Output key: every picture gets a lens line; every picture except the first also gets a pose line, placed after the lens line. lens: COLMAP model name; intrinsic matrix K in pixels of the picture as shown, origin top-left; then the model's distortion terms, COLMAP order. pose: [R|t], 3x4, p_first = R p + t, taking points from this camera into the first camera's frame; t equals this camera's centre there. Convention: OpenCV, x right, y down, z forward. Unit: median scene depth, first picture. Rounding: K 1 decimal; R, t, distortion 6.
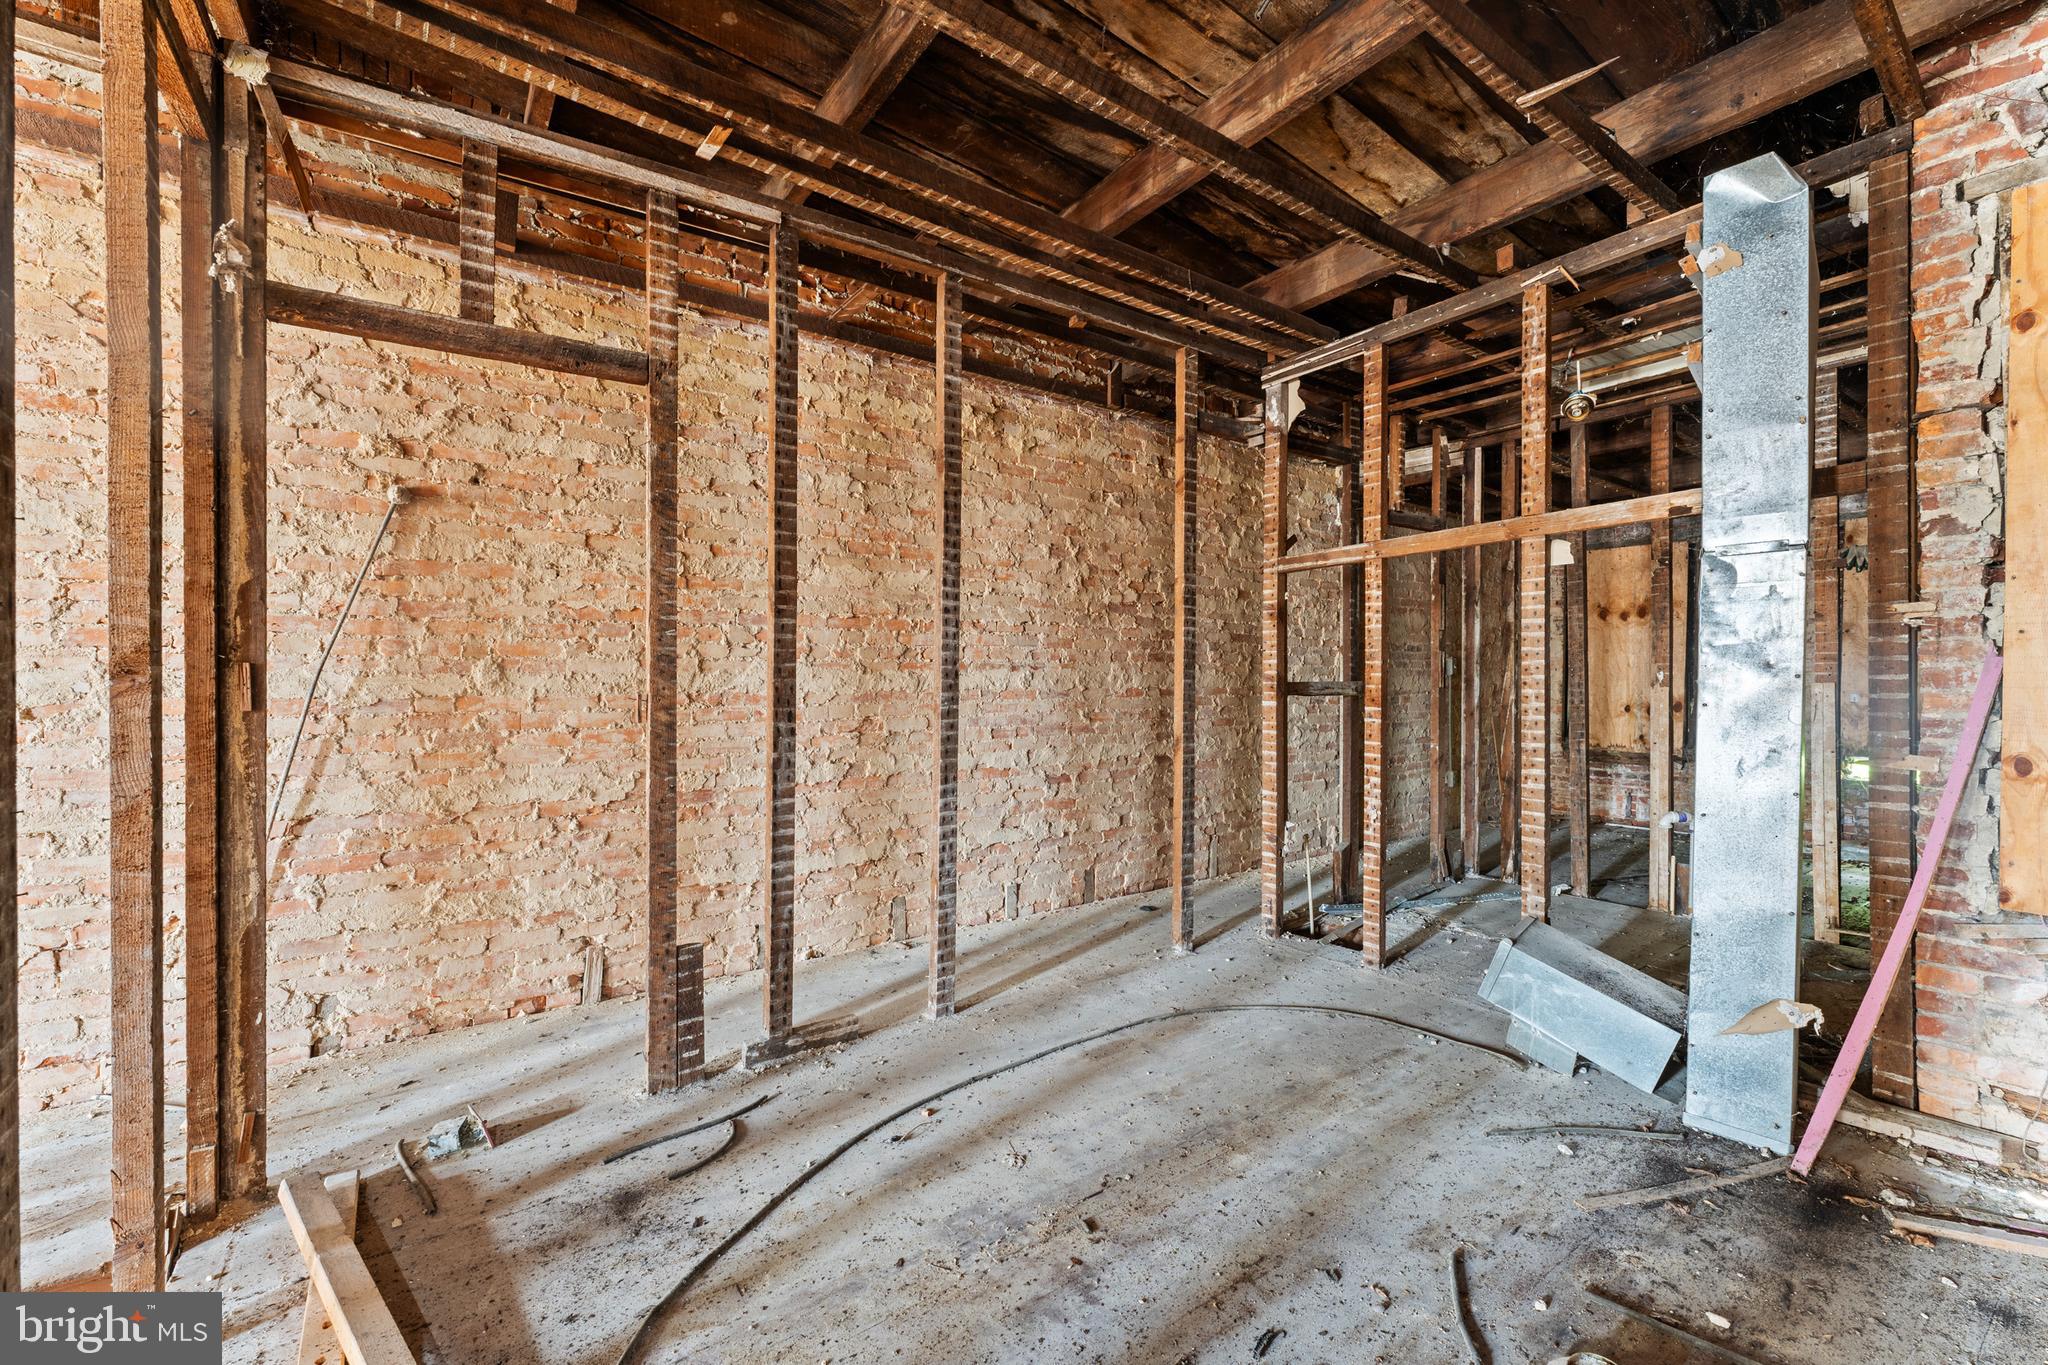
lens RADIAL K [[831.4, 0, 1035.6], [0, 831.4, 680.4], [0, 0, 1]] dist [0.001775, -0.000016]
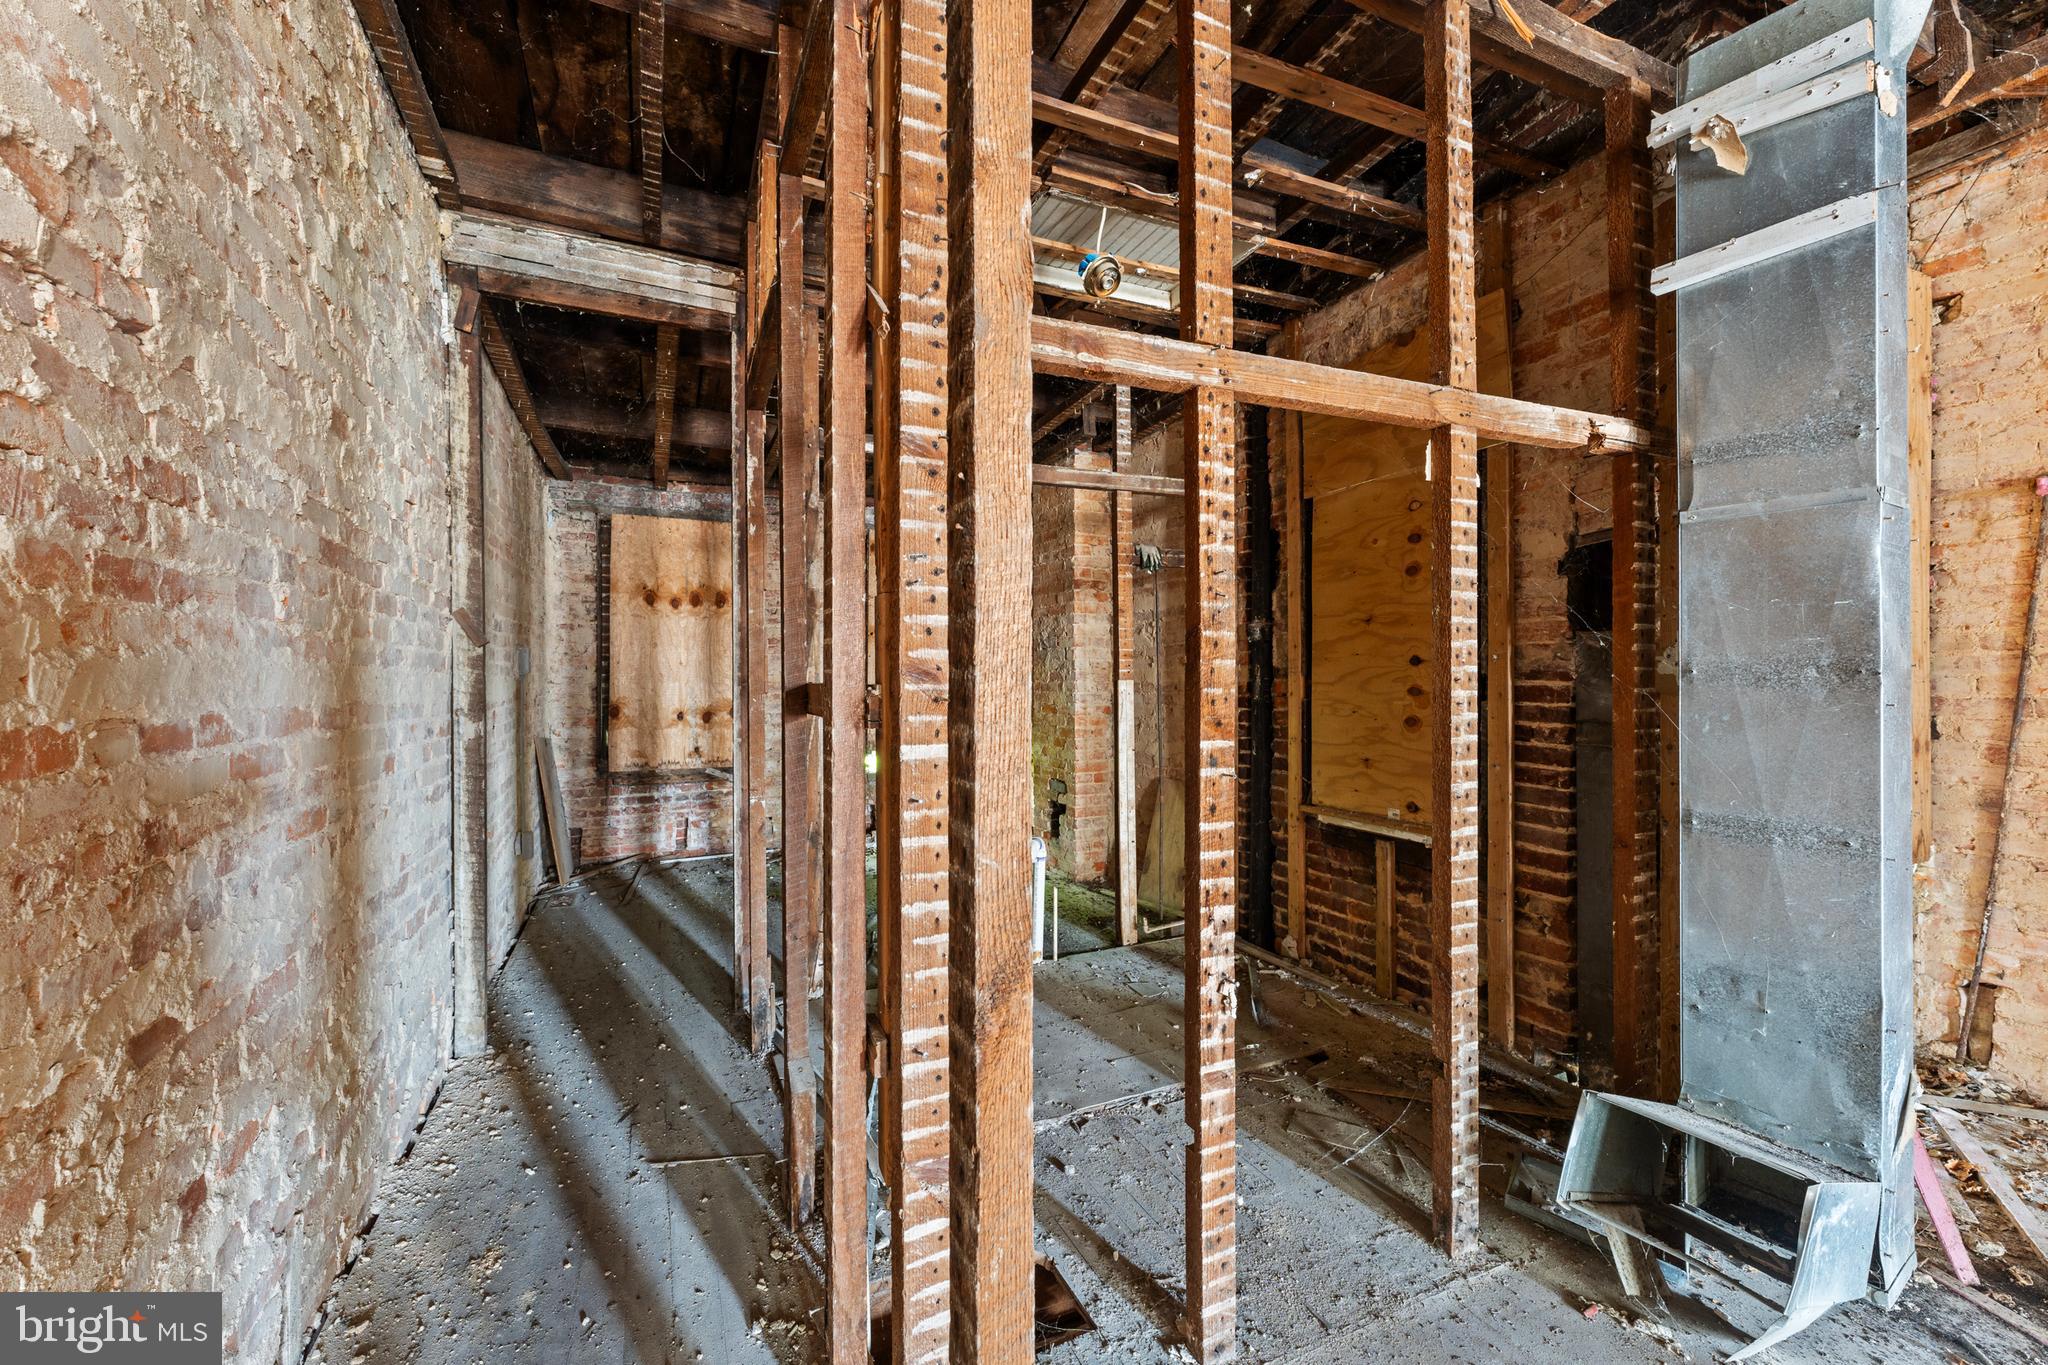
lens RADIAL K [[818.2, 0, 1034.7], [0, 818.2, 682.1], [0, 0, 1]] dist [0.000564, 0.000090]
pose [[0.198913, -0.005823, 0.980000, -0.013669], [0.008610, 0.999954, 0.004194, 0.000071], [-0.979979, 0.007604, 0.198954, 0.750225]]
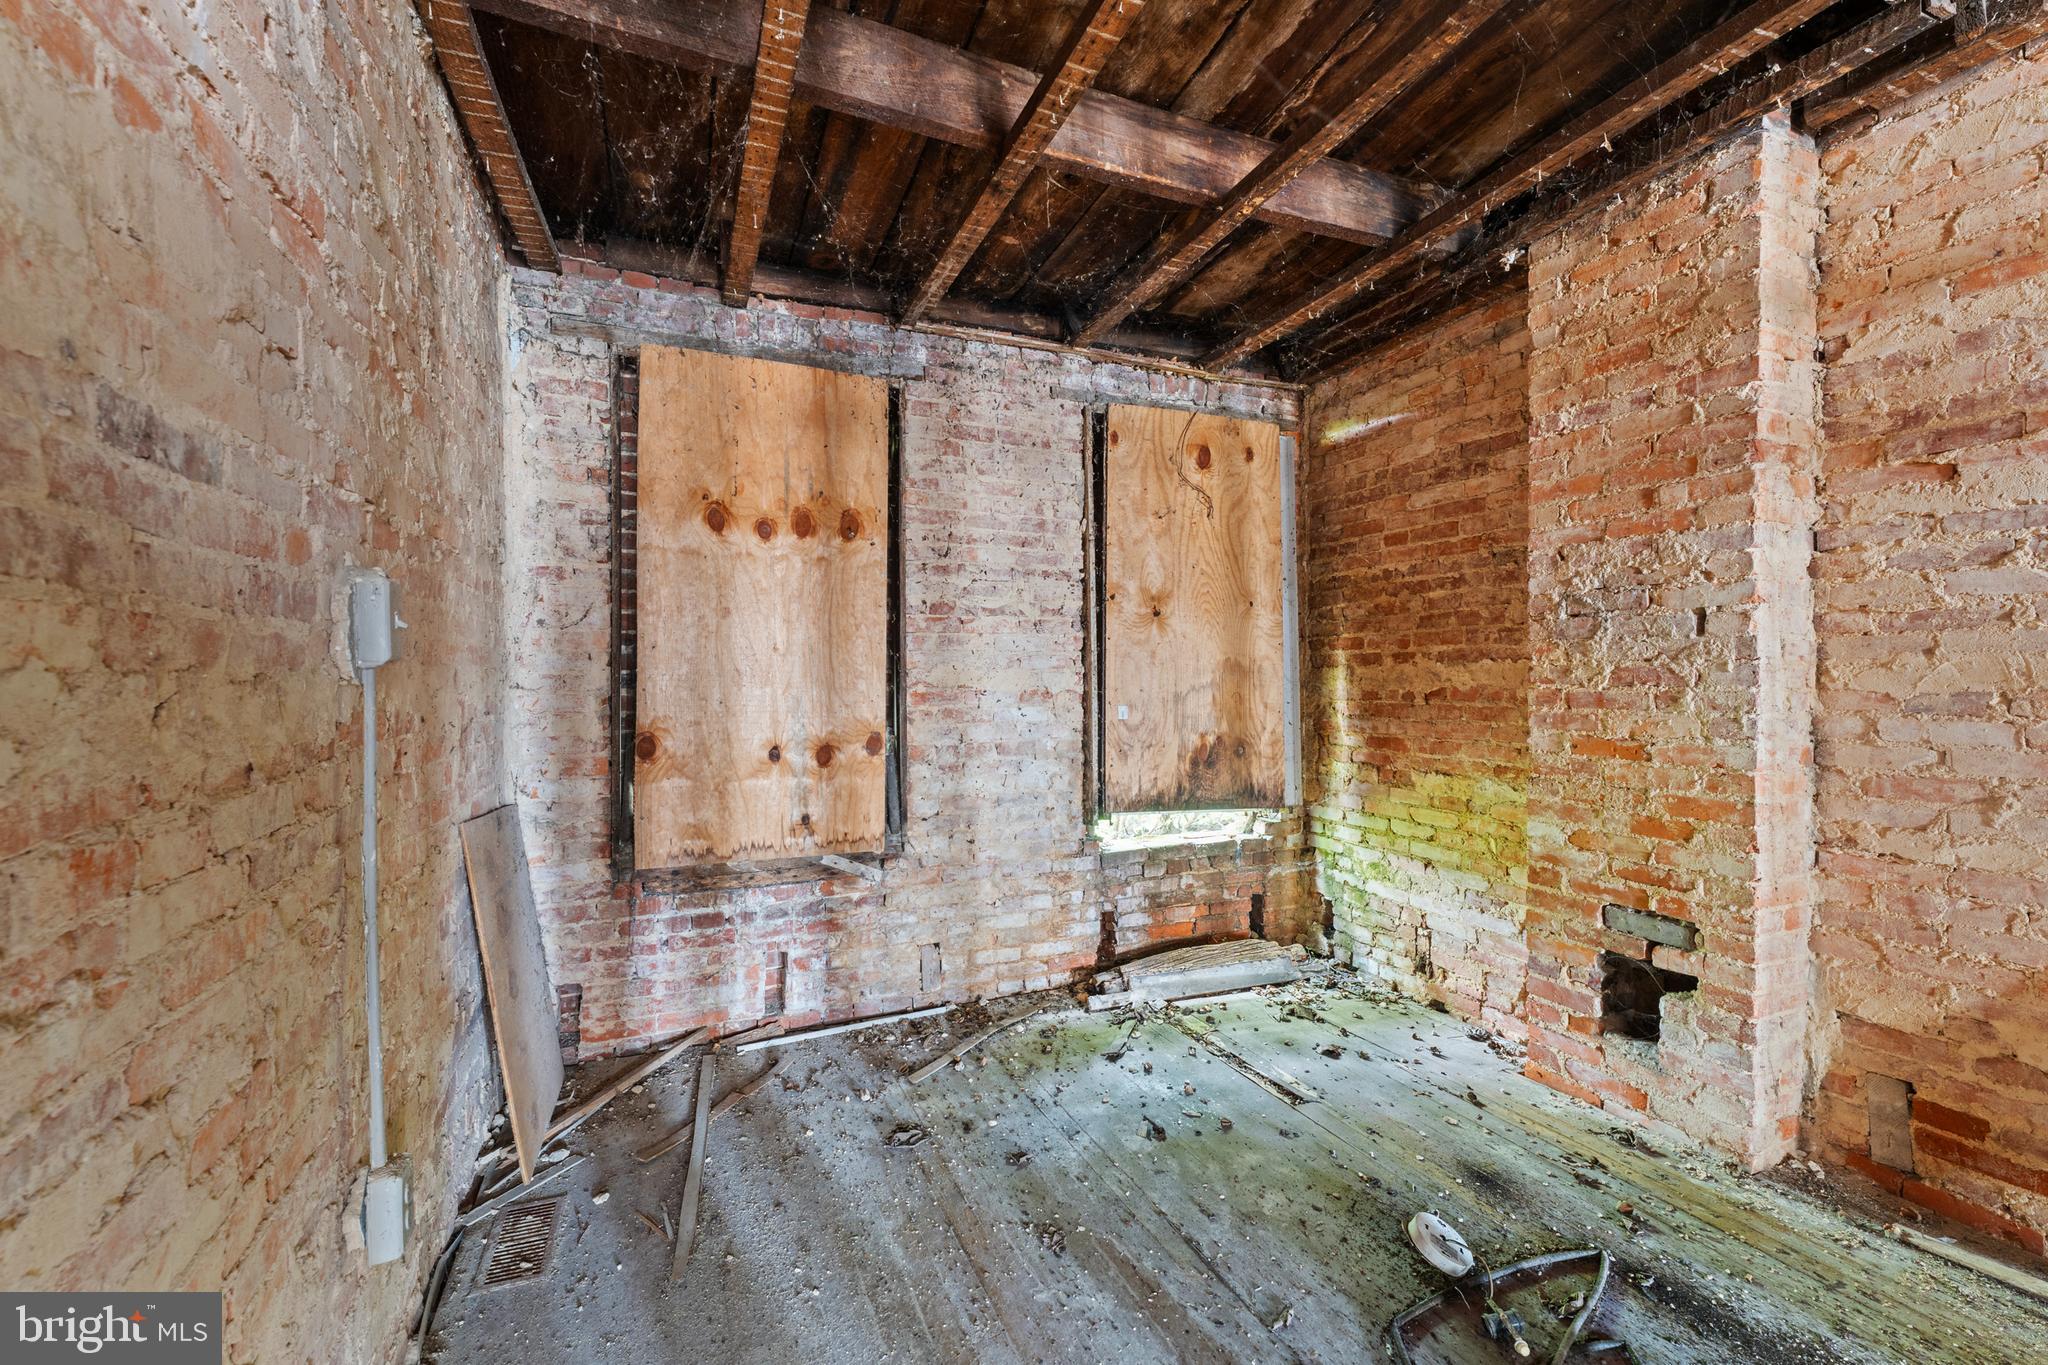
lens RADIAL K [[841.7, 0, 1033.8], [0, 841.7, 687.9], [0, 0, 1]] dist [0.002234, -0.000033]
pose [[0.226142, -0.010531, 0.974037, 0.503268], [0.007447, 0.999931, 0.009082, -0.002607], [-0.974066, 0.005200, 0.226205, 1.176782]]
